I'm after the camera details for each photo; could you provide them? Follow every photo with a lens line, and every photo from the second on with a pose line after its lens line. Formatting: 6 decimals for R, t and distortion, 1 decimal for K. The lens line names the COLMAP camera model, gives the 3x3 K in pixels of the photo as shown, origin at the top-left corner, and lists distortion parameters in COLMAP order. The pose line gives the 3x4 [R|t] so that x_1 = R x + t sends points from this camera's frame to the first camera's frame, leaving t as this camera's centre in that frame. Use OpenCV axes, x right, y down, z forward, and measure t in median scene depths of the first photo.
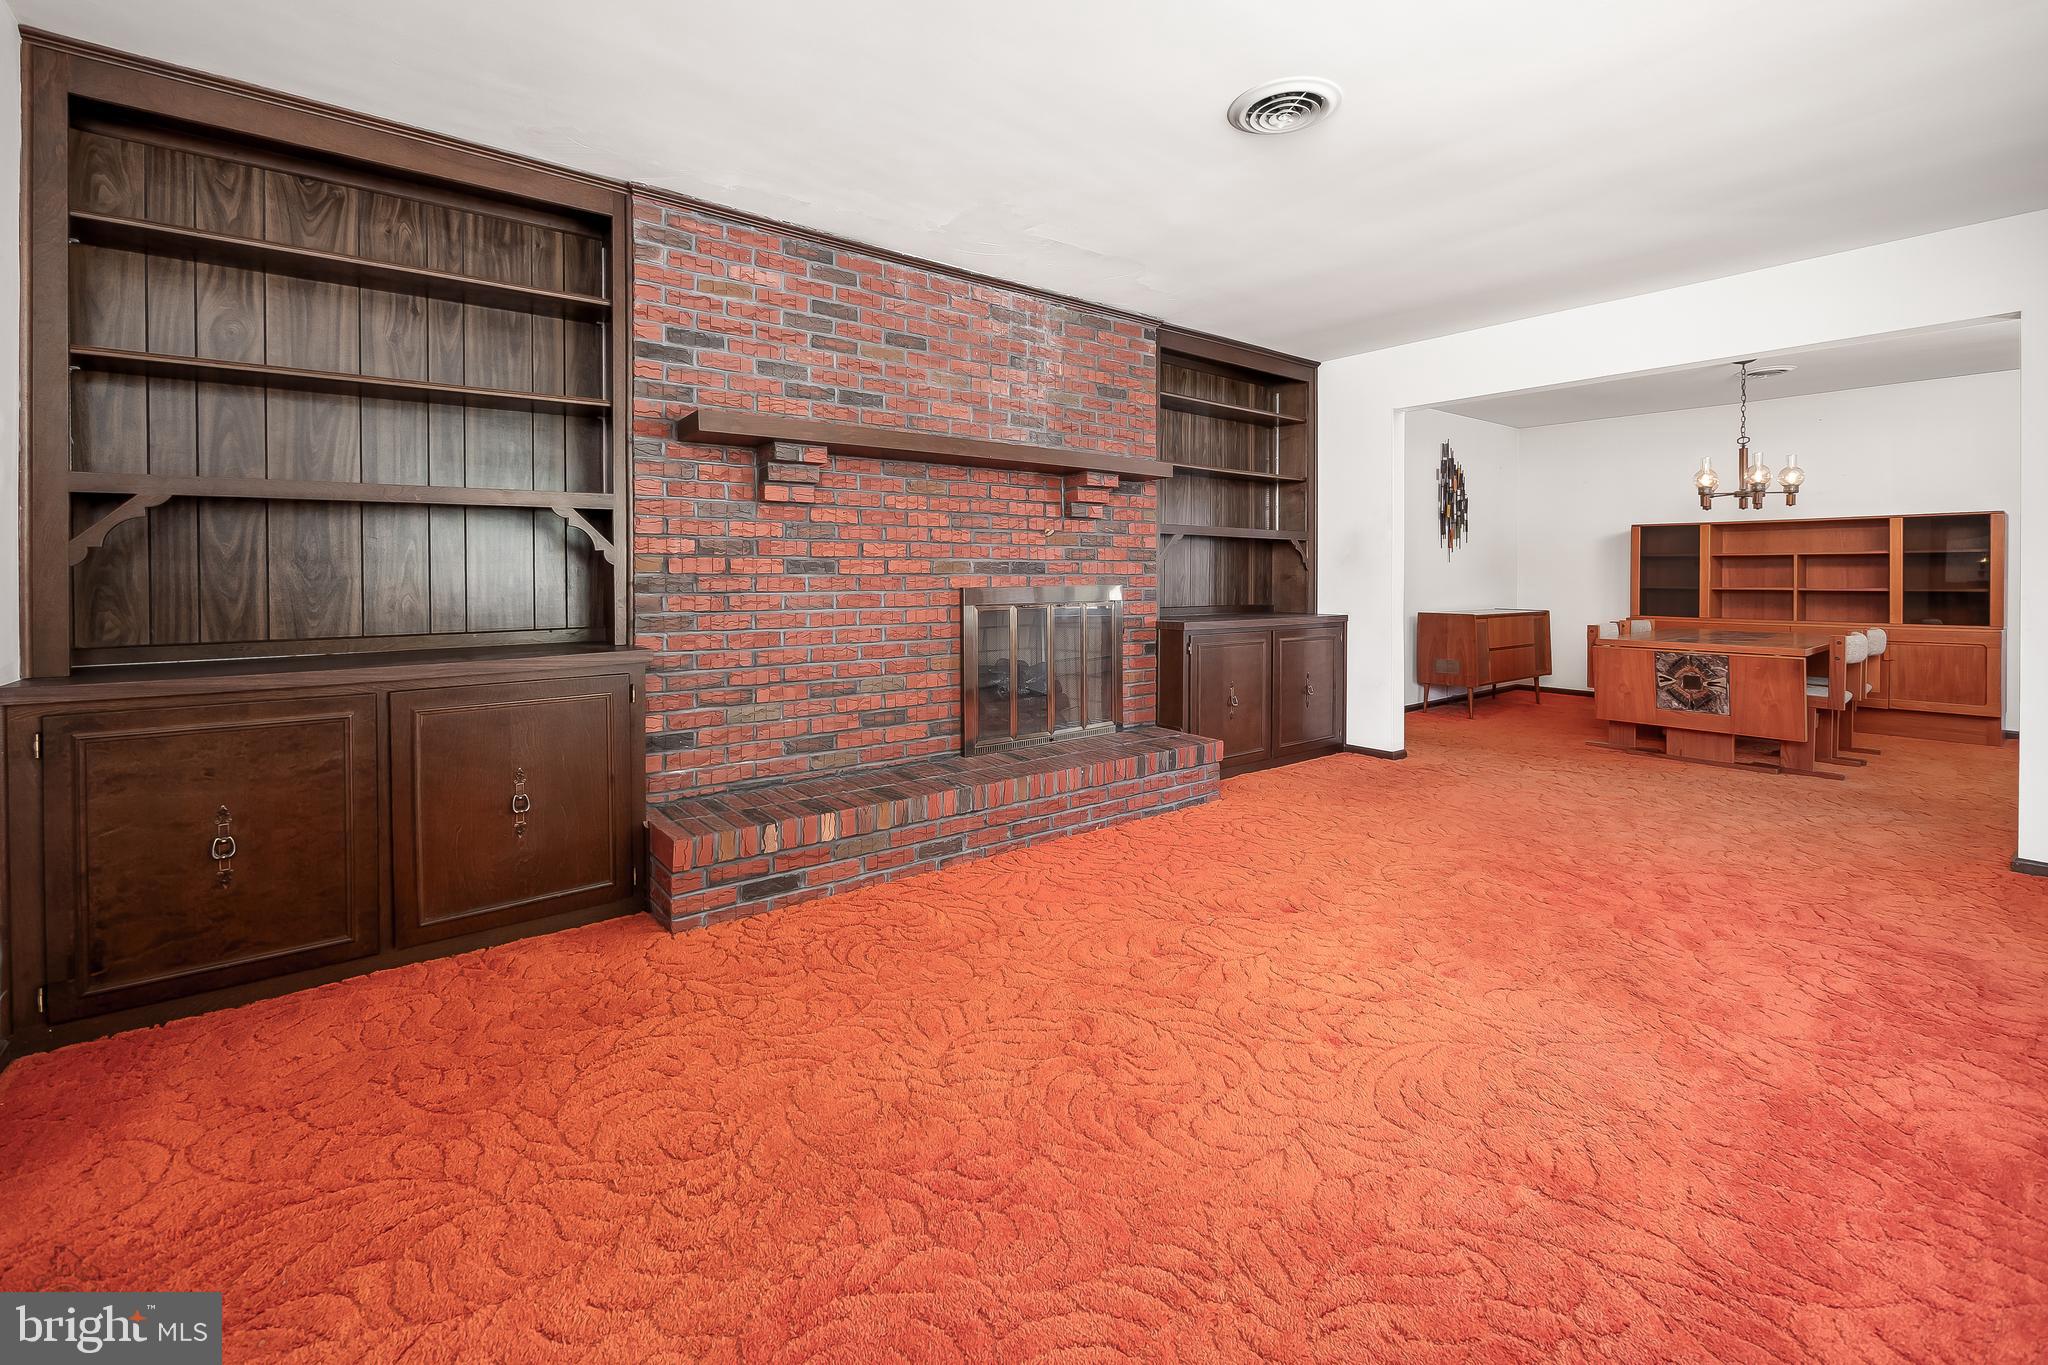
lens RADIAL K [[872.3, 0, 1008.5], [0, 872.3, 583.2], [0, 0, 1]] dist [-0.002569, 0.000543]
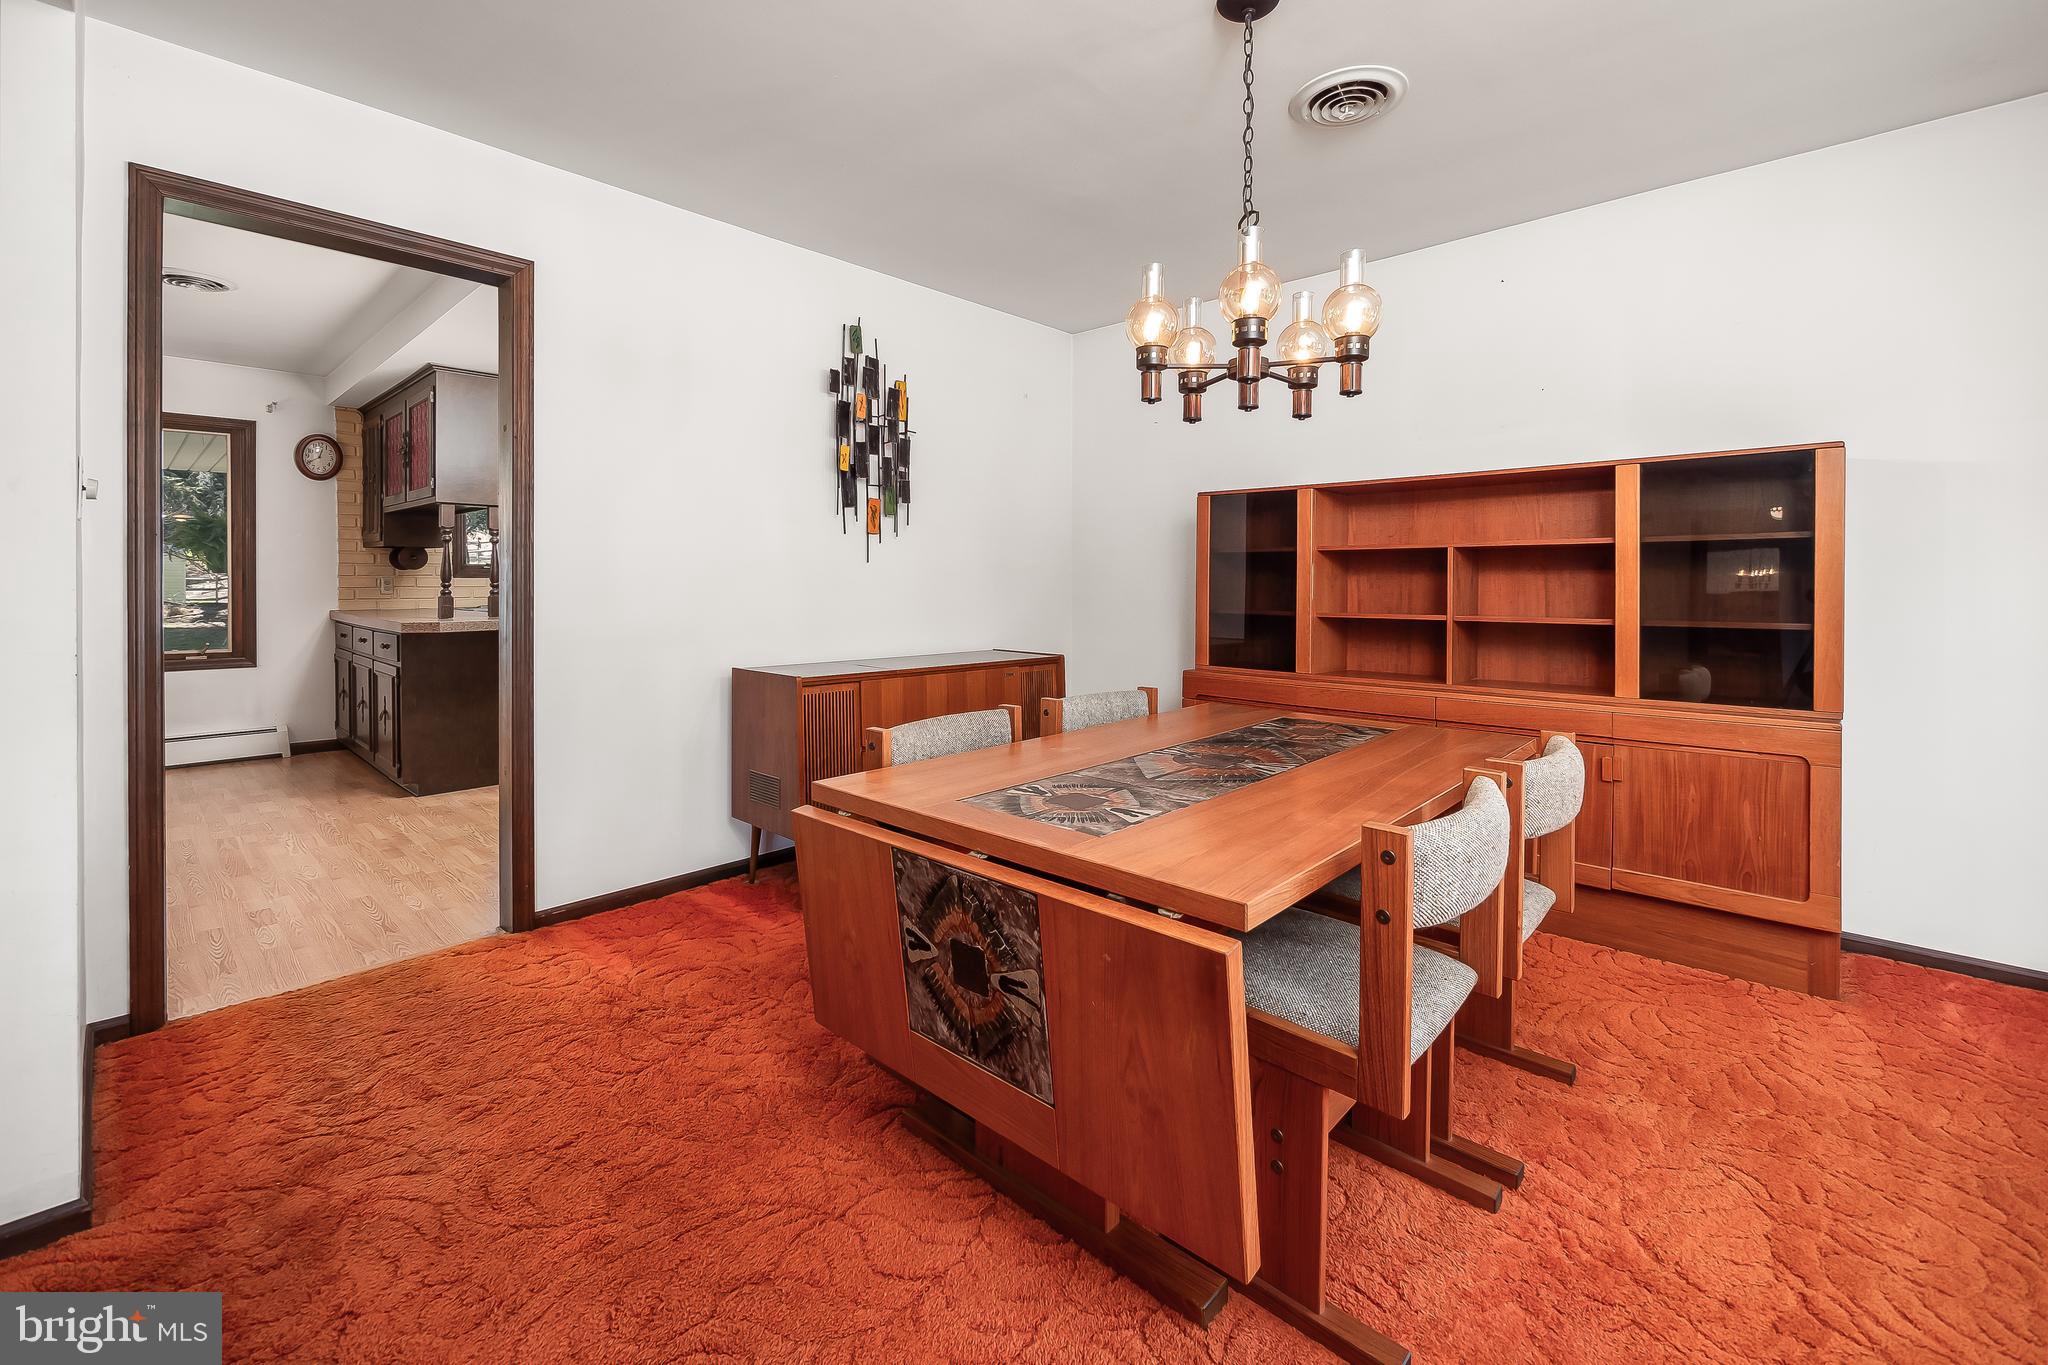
lens RADIAL K [[872.3, 0, 1021.0], [0, 872.3, 595.3], [0, 0, 1]] dist [-0.002569, 0.000543]
pose [[0.987482, 0.001074, 0.157730, 0.642770], [-0.000991, 0.999999, -0.000600, -0.006604], [-0.157731, 0.000436, 0.987482, 0.607649]]
